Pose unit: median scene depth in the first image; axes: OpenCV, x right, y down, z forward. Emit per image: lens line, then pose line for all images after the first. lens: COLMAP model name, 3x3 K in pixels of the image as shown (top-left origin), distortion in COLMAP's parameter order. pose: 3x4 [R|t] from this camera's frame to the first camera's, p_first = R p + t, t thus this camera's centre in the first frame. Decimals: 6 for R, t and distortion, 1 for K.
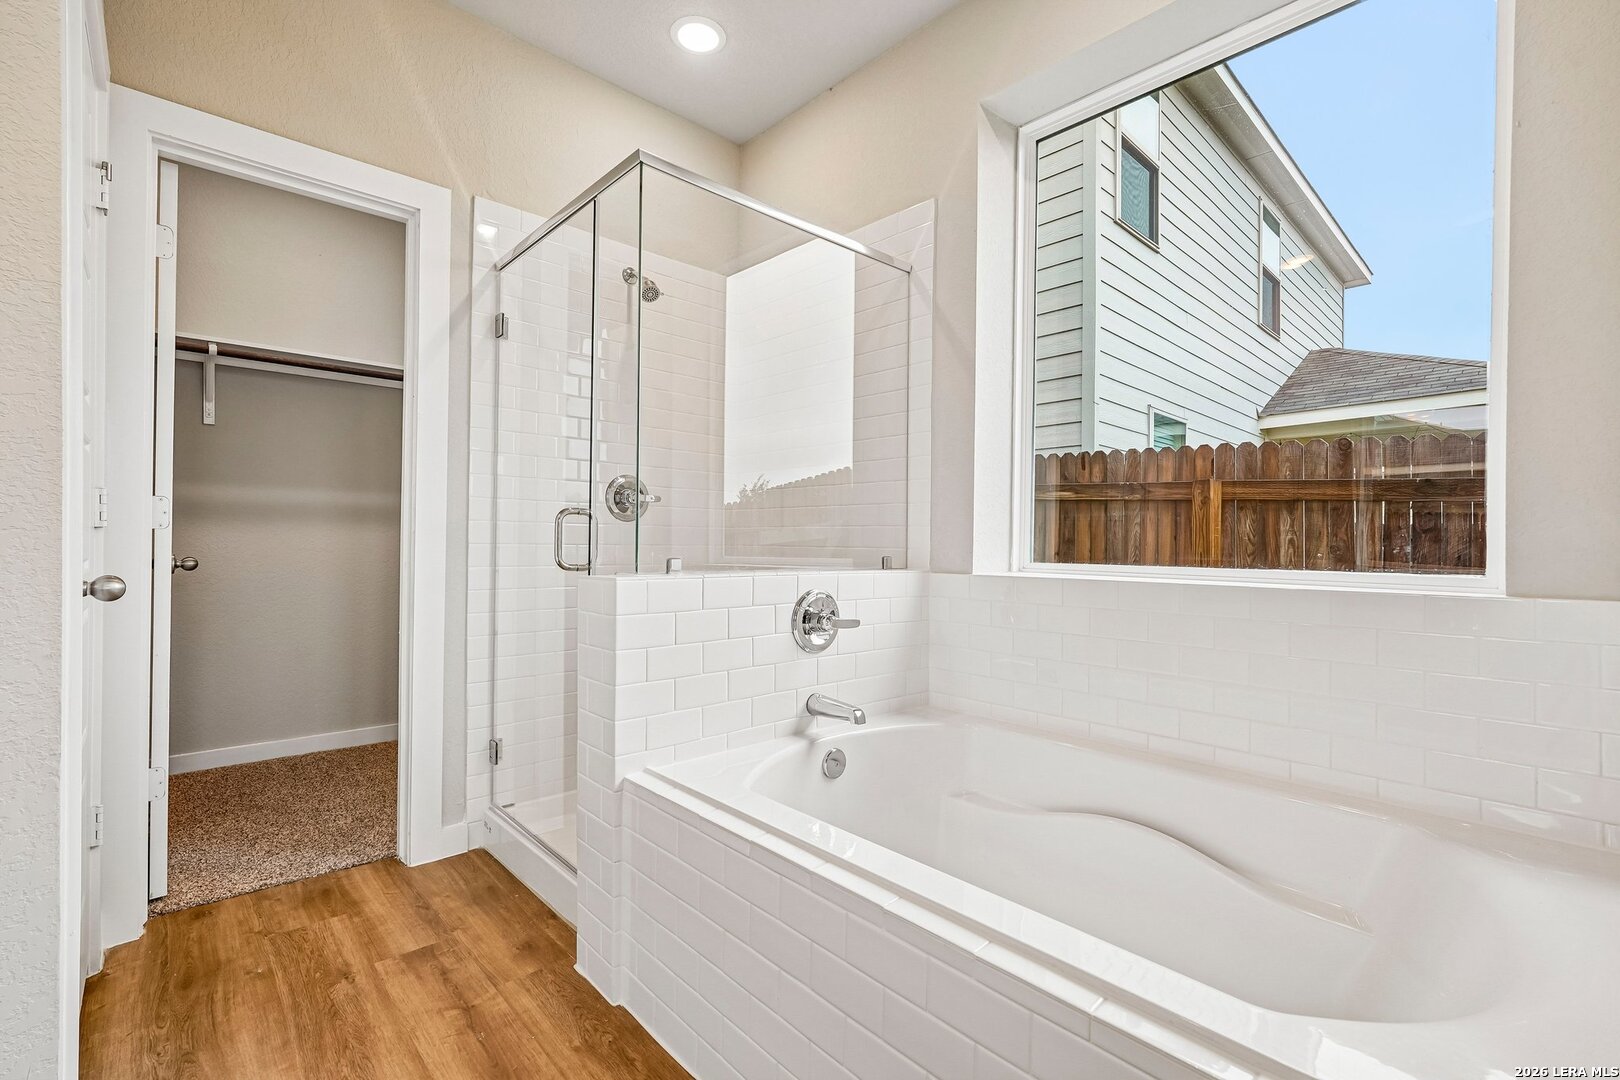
lens RADIAL K [[715.8, 0, 807.5], [0, 715.8, 540.9], [0, 0, 1]] dist [-0.010112, 0.005063]
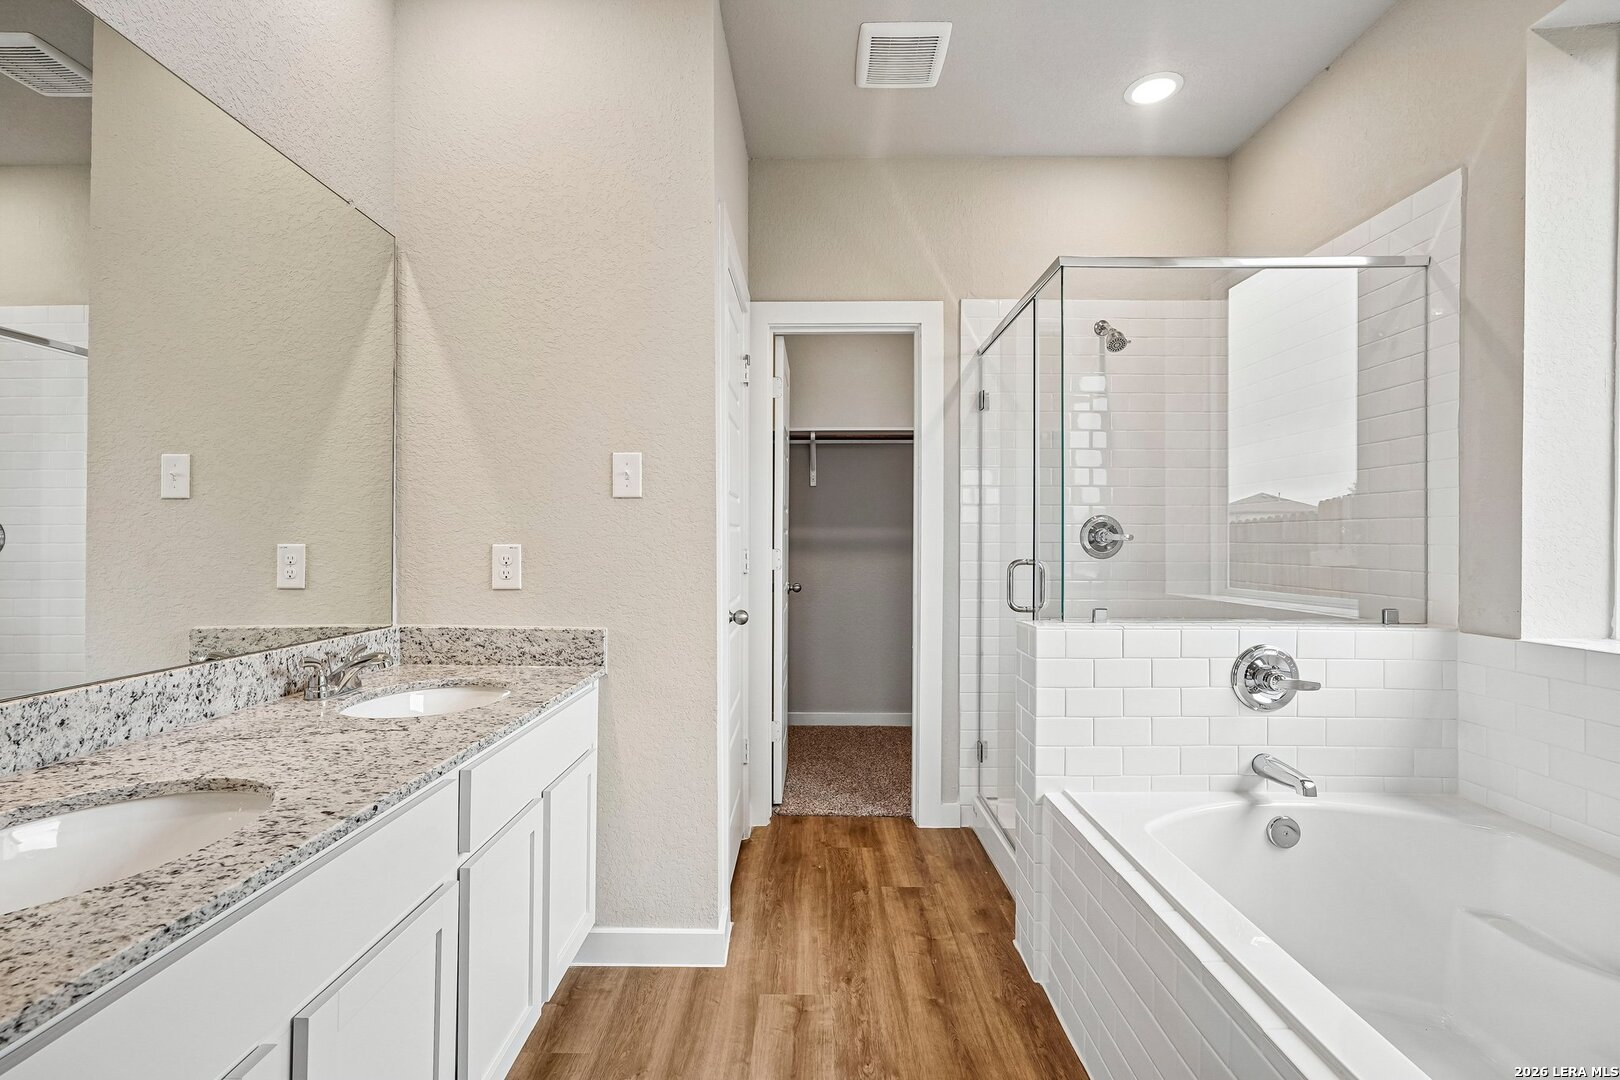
lens RADIAL K [[715.8, 0, 801.5], [0, 715.8, 541.7], [0, 0, 1]] dist [-0.010112, 0.005063]
pose [[0.729405, -0.009318, -0.684019, 0.202488], [0.006925, 0.999957, -0.006238, -0.065037], [0.684047, -0.000187, 0.729438, -0.110680]]
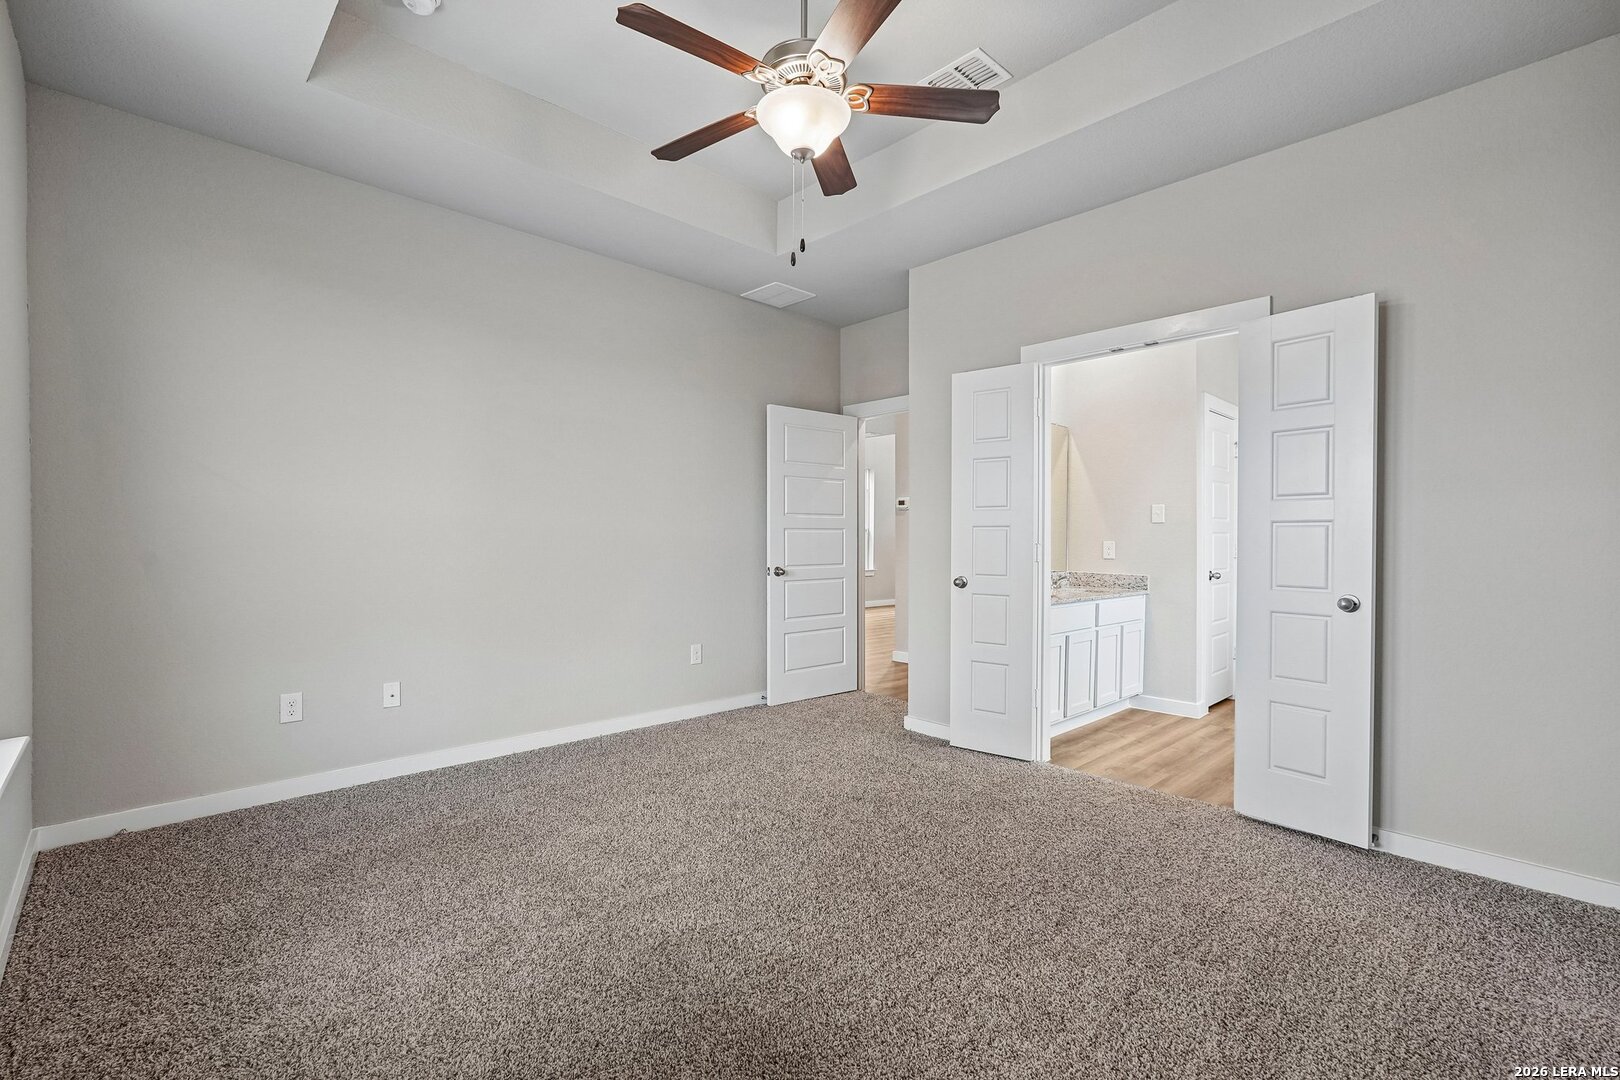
lens RADIAL K [[715.8, 0, 800.9], [0, 715.8, 545.0], [0, 0, 1]] dist [-0.010112, 0.005063]
pose [[0.022008, 0.000230, -0.999758, 1.704428], [-0.001363, 0.999999, 0.000200, -0.058221], [0.999757, 0.001358, 0.022008, -0.800892]]
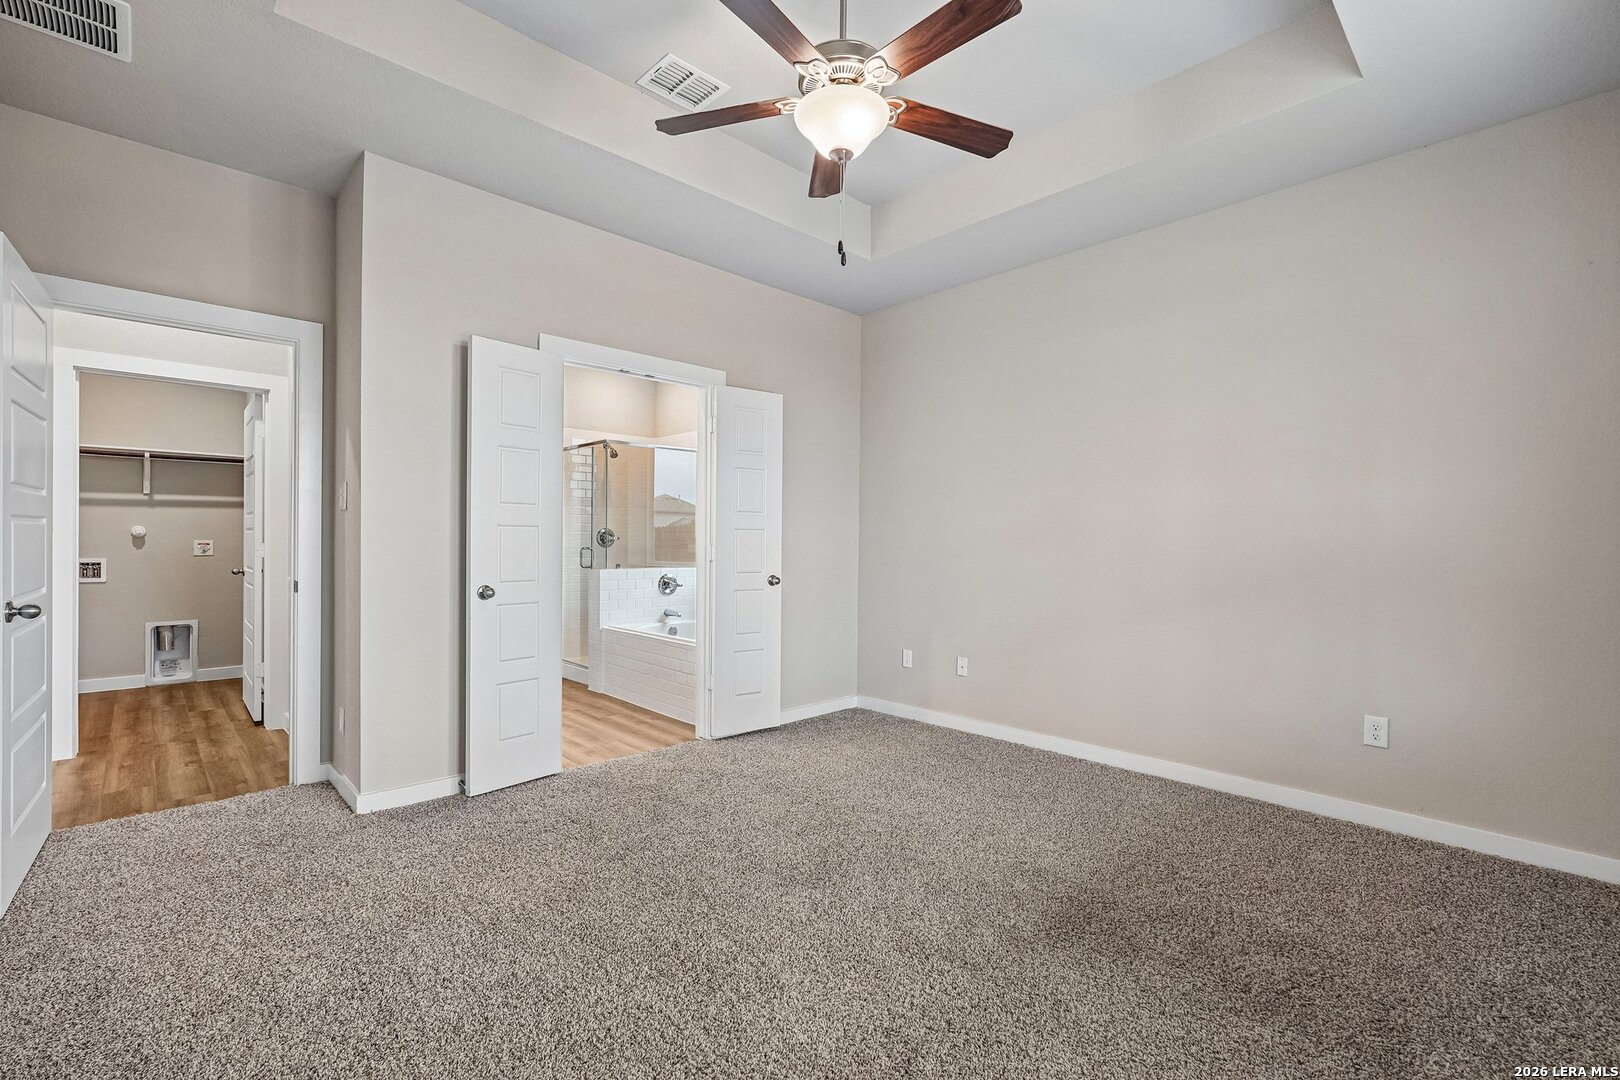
lens RADIAL K [[715.8, 0, 803.5], [0, 715.8, 538.0], [0, 0, 1]] dist [-0.010112, 0.005063]
pose [[0.999934, -0.002957, 0.011113, 0.516398], [0.002958, 0.999996, -0.000024, -0.075924], [-0.011113, 0.000057, 0.999938, -1.883512]]
